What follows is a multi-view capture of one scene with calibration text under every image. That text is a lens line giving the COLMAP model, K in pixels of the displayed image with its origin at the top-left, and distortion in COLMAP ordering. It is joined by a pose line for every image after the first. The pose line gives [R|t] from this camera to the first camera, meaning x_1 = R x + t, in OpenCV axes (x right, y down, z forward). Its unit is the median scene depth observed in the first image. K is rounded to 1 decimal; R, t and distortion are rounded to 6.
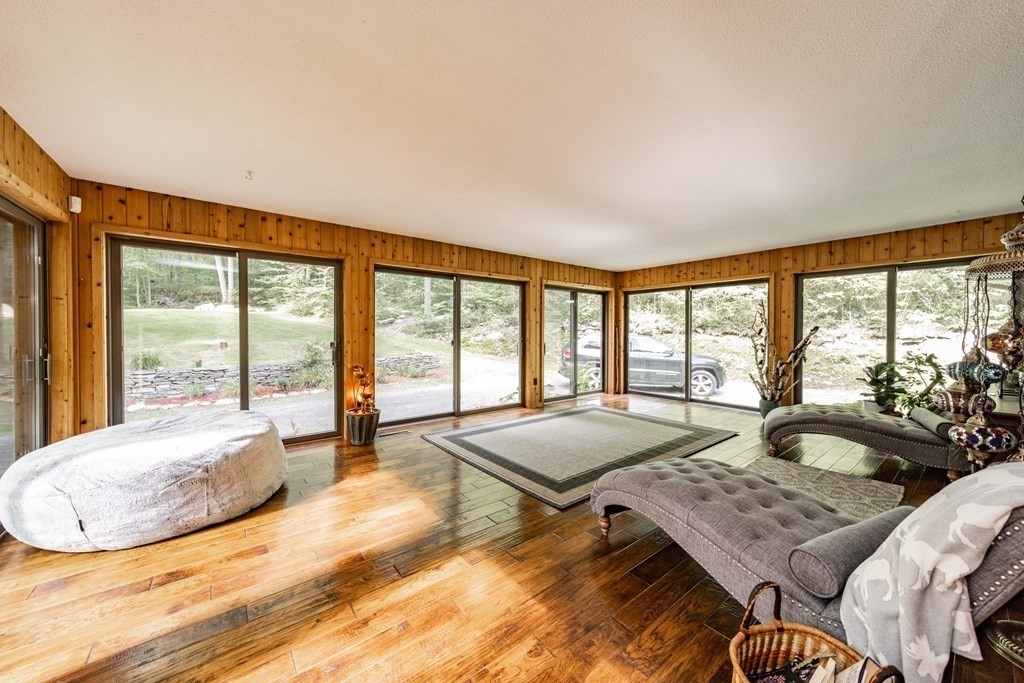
lens RADIAL K [[368.7, 0, 513.0], [0, 368.7, 337.2], [0, 0, 1]] dist [0.009007, -0.000555]
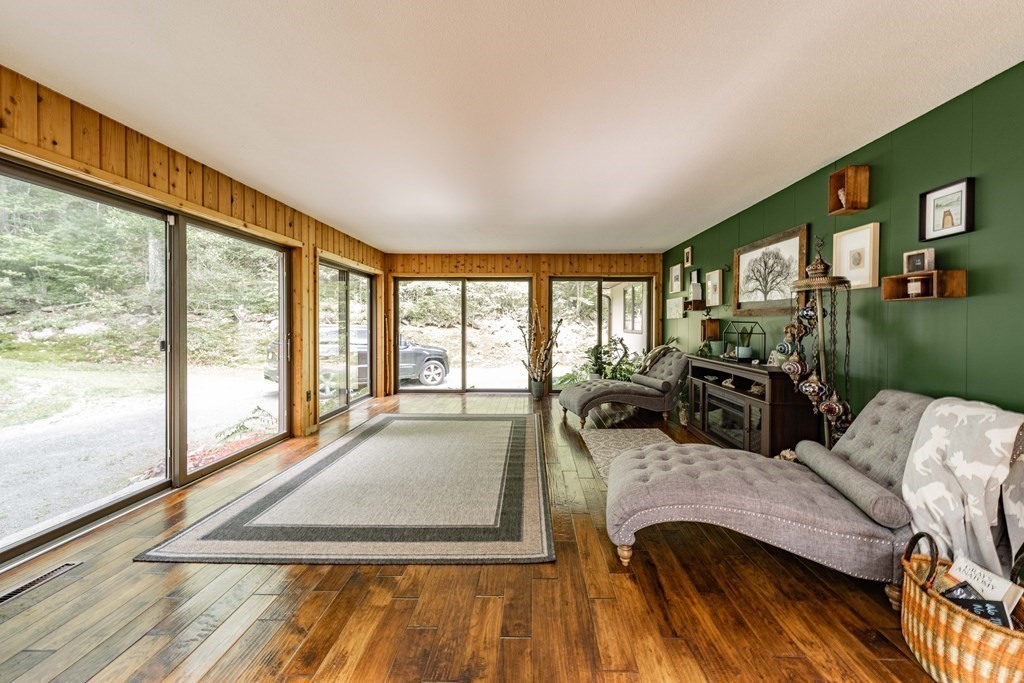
lens RADIAL K [[368.7, 0, 528.8], [0, 368.7, 328.6], [0, 0, 1]] dist [0.009007, -0.000555]
pose [[0.632031, -0.011729, 0.774854, -0.213080], [0.010919, 0.999921, 0.006230, -0.004498], [-0.774866, 0.004523, 0.632109, 0.252407]]
